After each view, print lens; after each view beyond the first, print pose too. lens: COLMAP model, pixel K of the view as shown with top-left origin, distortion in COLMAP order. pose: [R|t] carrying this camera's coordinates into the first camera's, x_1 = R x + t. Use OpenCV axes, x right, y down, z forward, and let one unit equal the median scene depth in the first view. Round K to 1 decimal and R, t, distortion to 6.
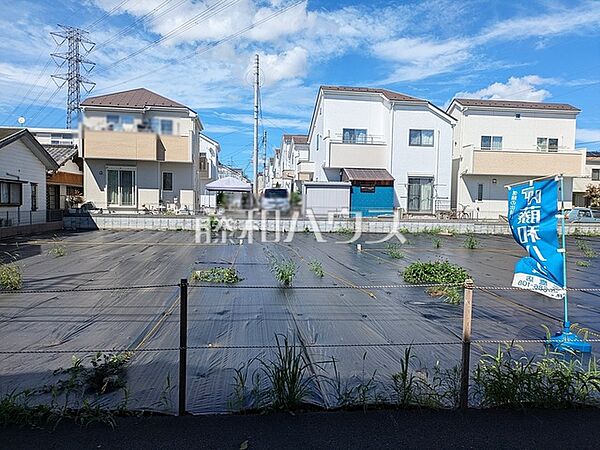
lens RADIAL K [[442.0, 0, 300.0], [0, 442.0, 225.0], [0, 0, 1]] dist [0.037787, -0.002829]
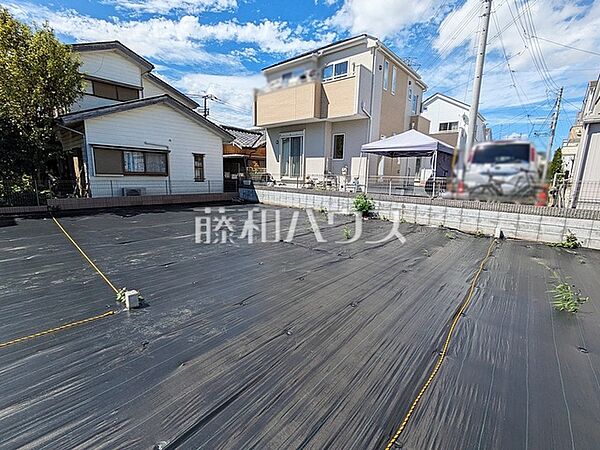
lens RADIAL K [[280.5, 0, 295.8], [0, 280.5, 222.3], [0, 0, 1]] dist [-0.000601, 0.000069]
pose [[0.650554, 0.124502, -0.749185, 0.039408], [-0.049727, 0.991337, 0.121563, -0.023627], [0.757830, -0.041829, 0.651110, 0.636225]]
